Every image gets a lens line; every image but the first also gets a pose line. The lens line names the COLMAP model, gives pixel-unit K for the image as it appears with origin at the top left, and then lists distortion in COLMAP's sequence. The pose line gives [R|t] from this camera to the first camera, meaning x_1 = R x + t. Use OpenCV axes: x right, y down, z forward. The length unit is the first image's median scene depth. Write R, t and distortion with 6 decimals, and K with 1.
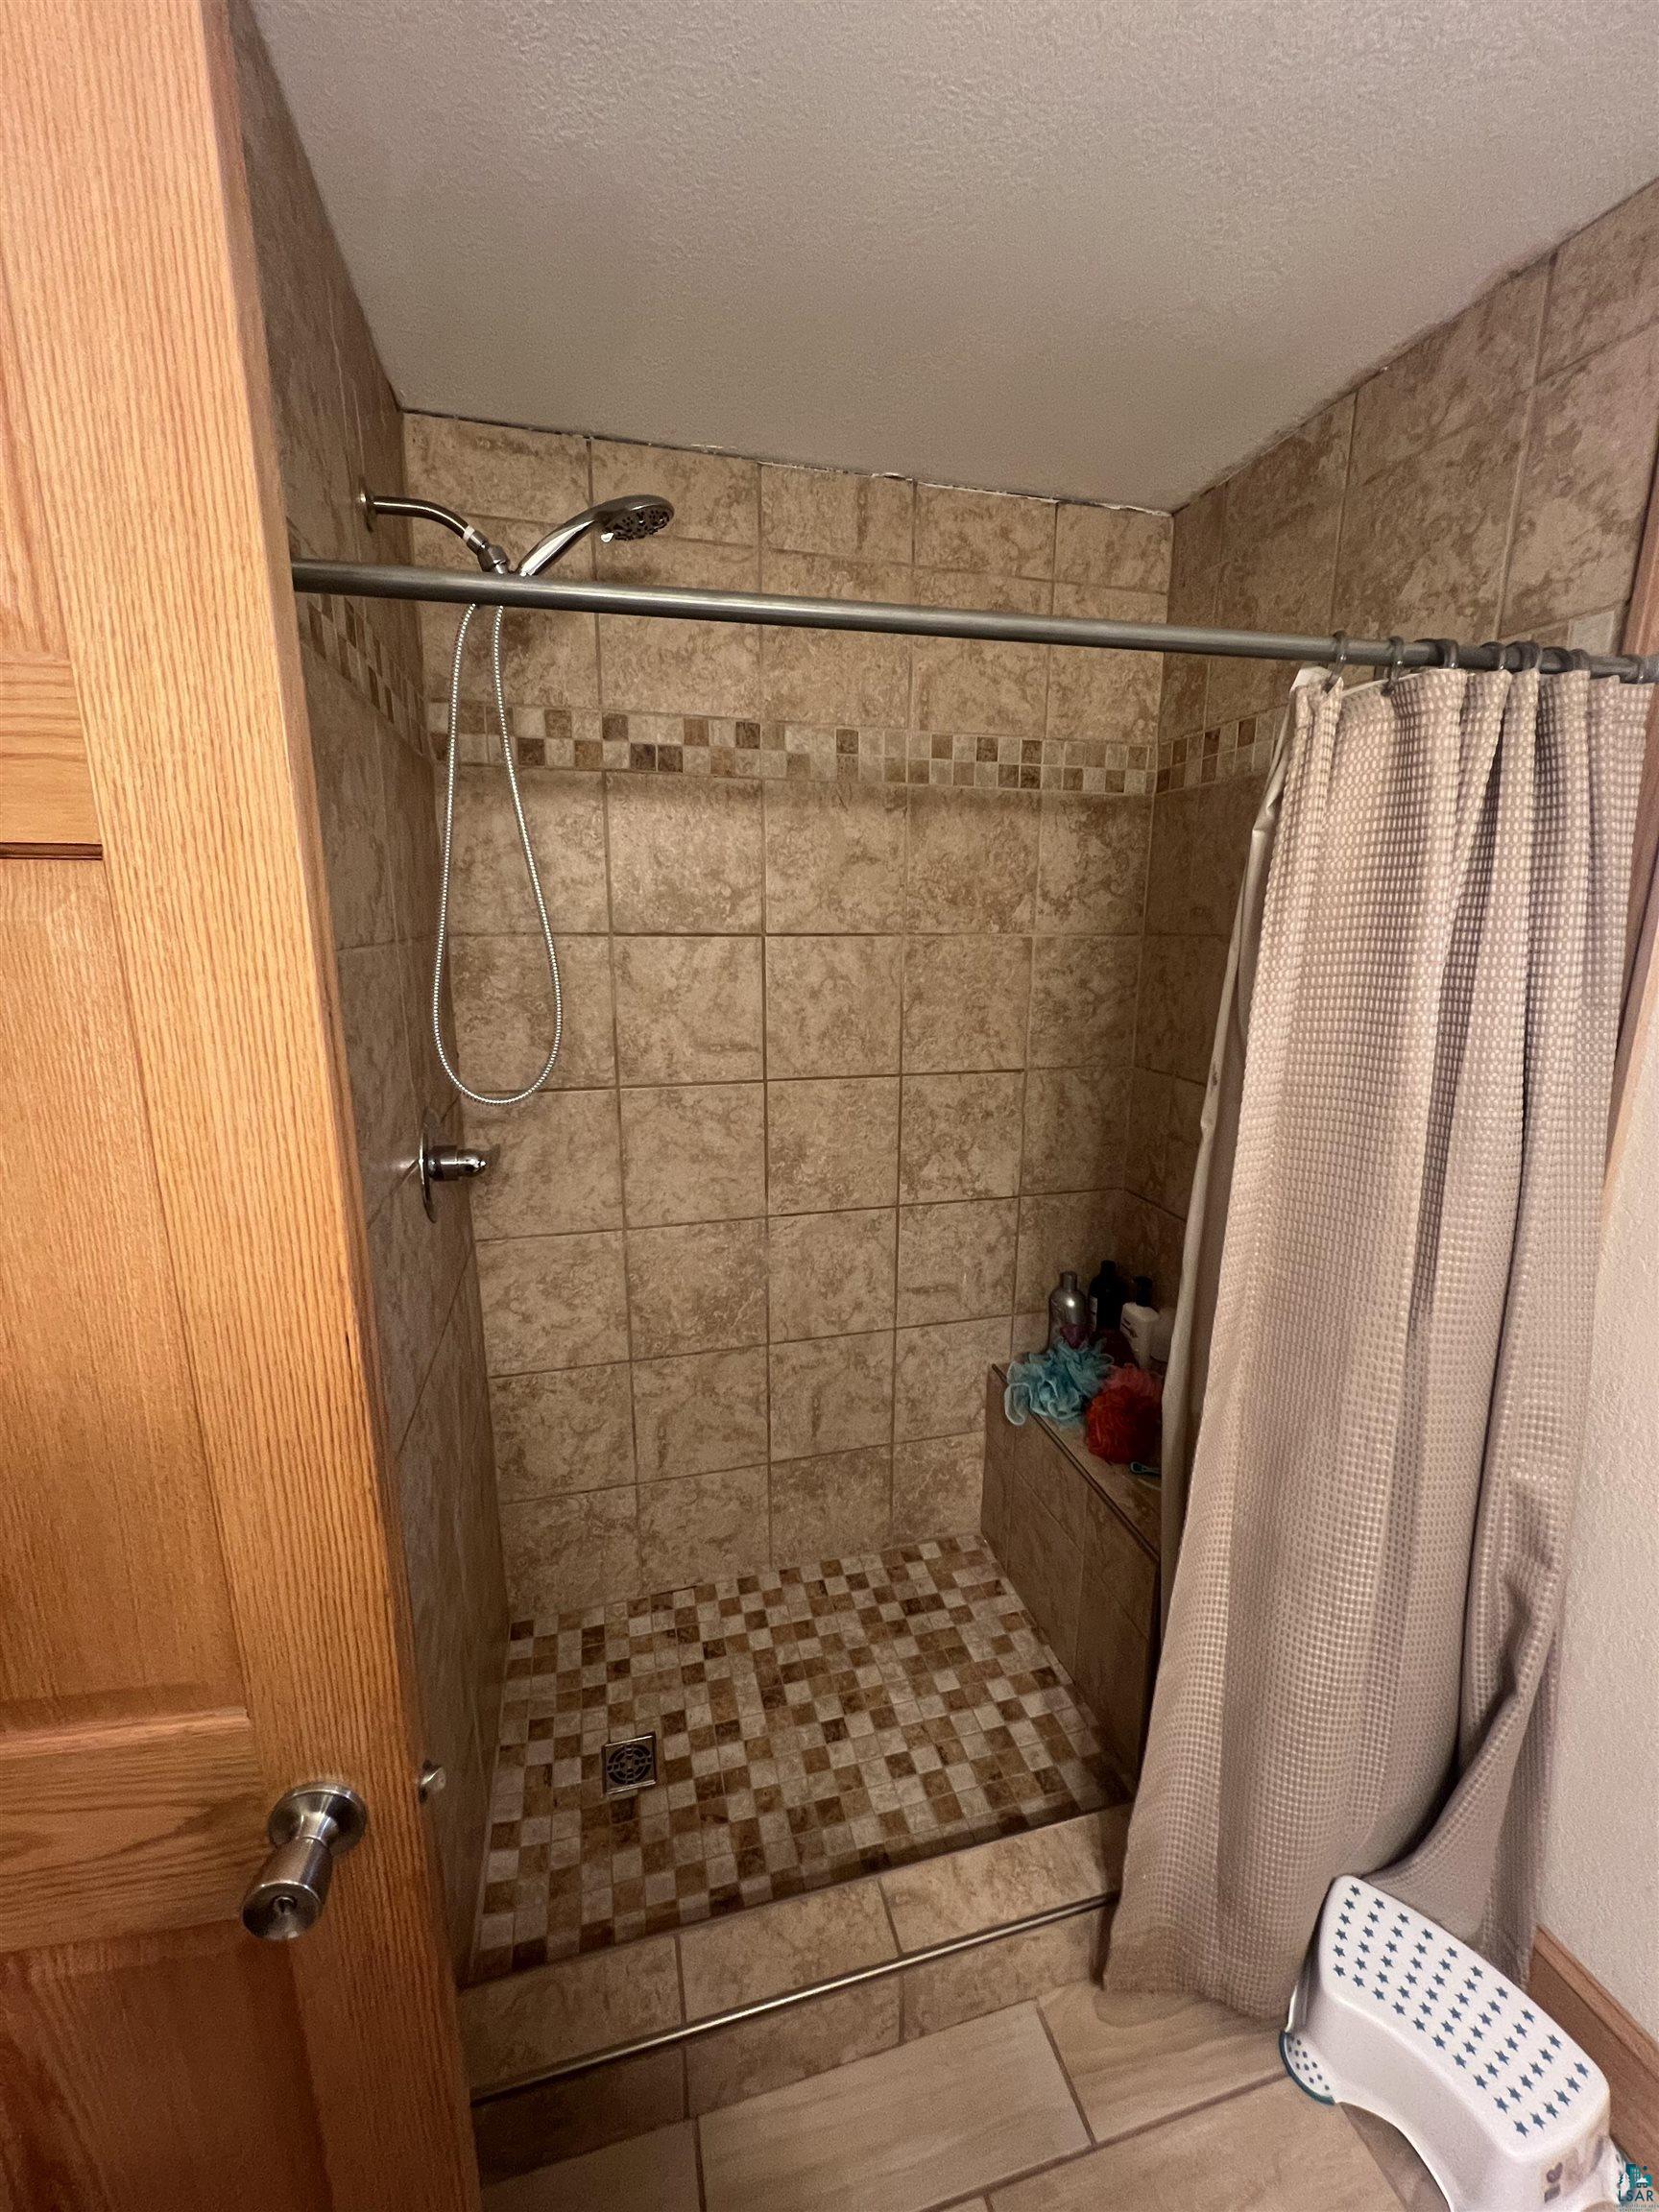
lens RADIAL K [[881.6, 0, 823.8], [0, 881.6, 1103.7], [0, 0, 1]] dist [-0.001594, -0.000029]
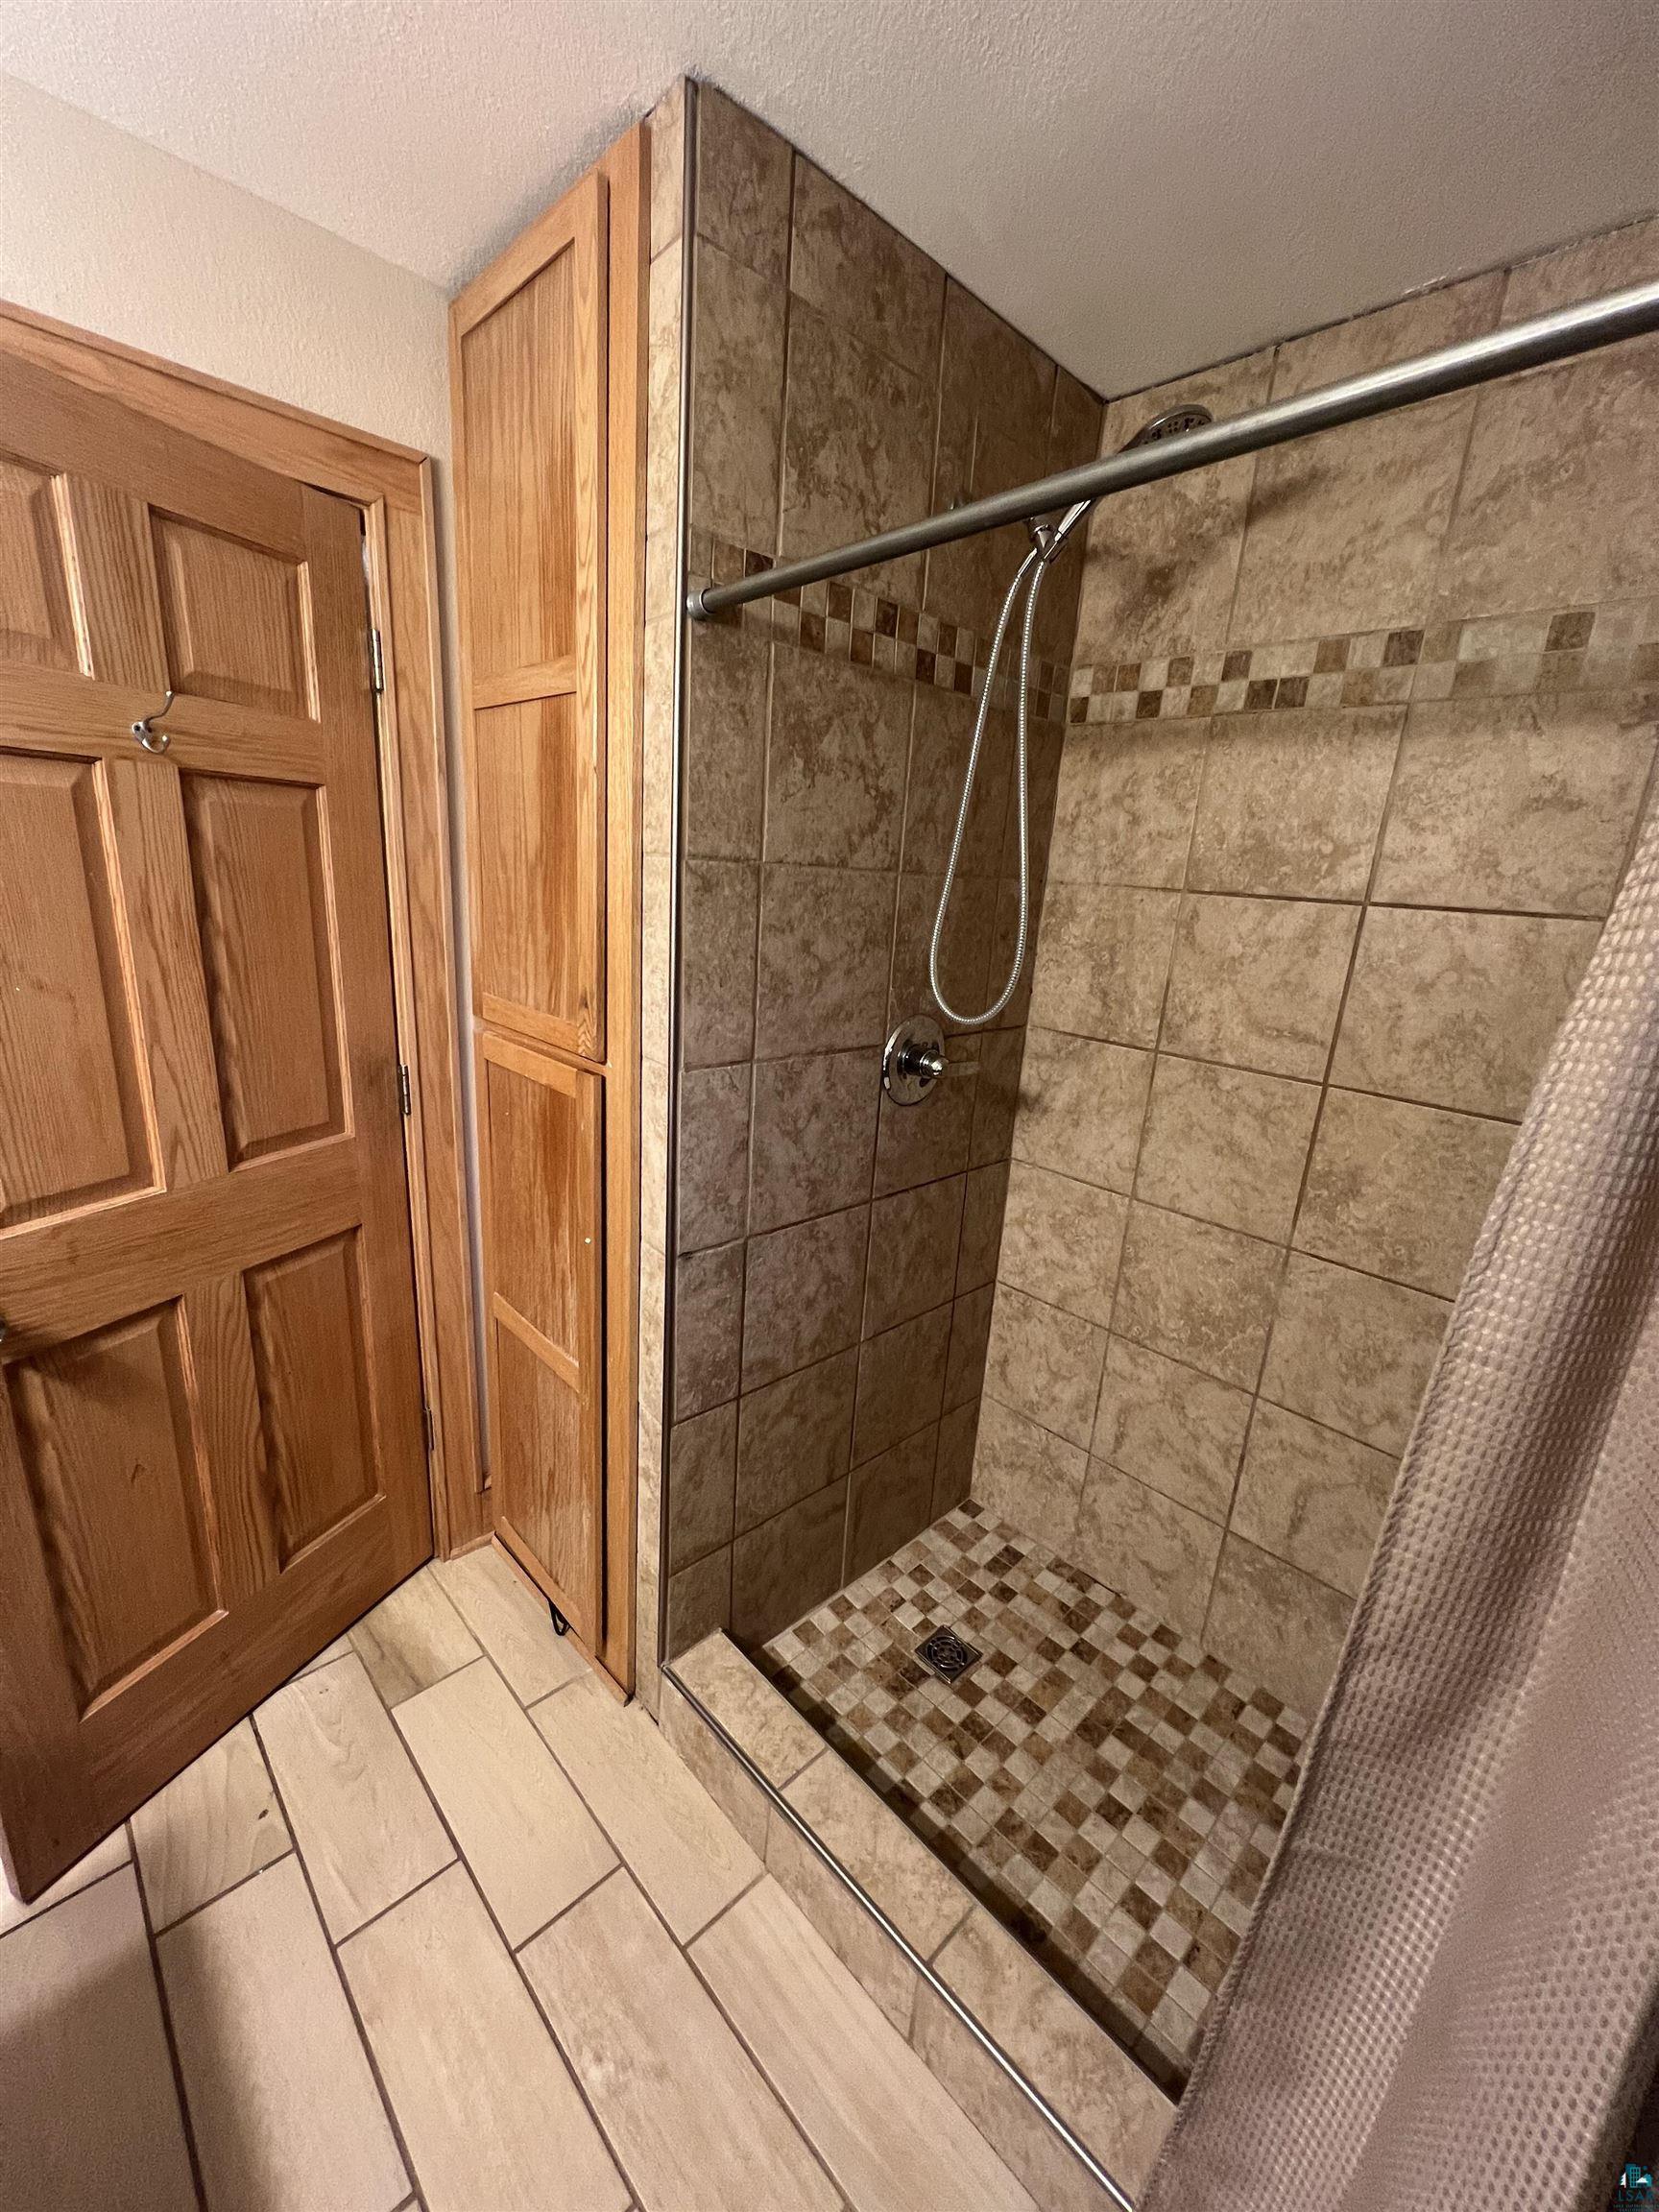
lens RADIAL K [[881.6, 0, 823.2], [0, 881.6, 1101.9], [0, 0, 1]] dist [-0.001594, -0.000029]
pose [[0.485071, 0.249461, -0.838138, 0.417097], [-0.243444, 0.959081, 0.144565, -0.016857], [0.839905, 0.133915, 0.525952, 0.202793]]
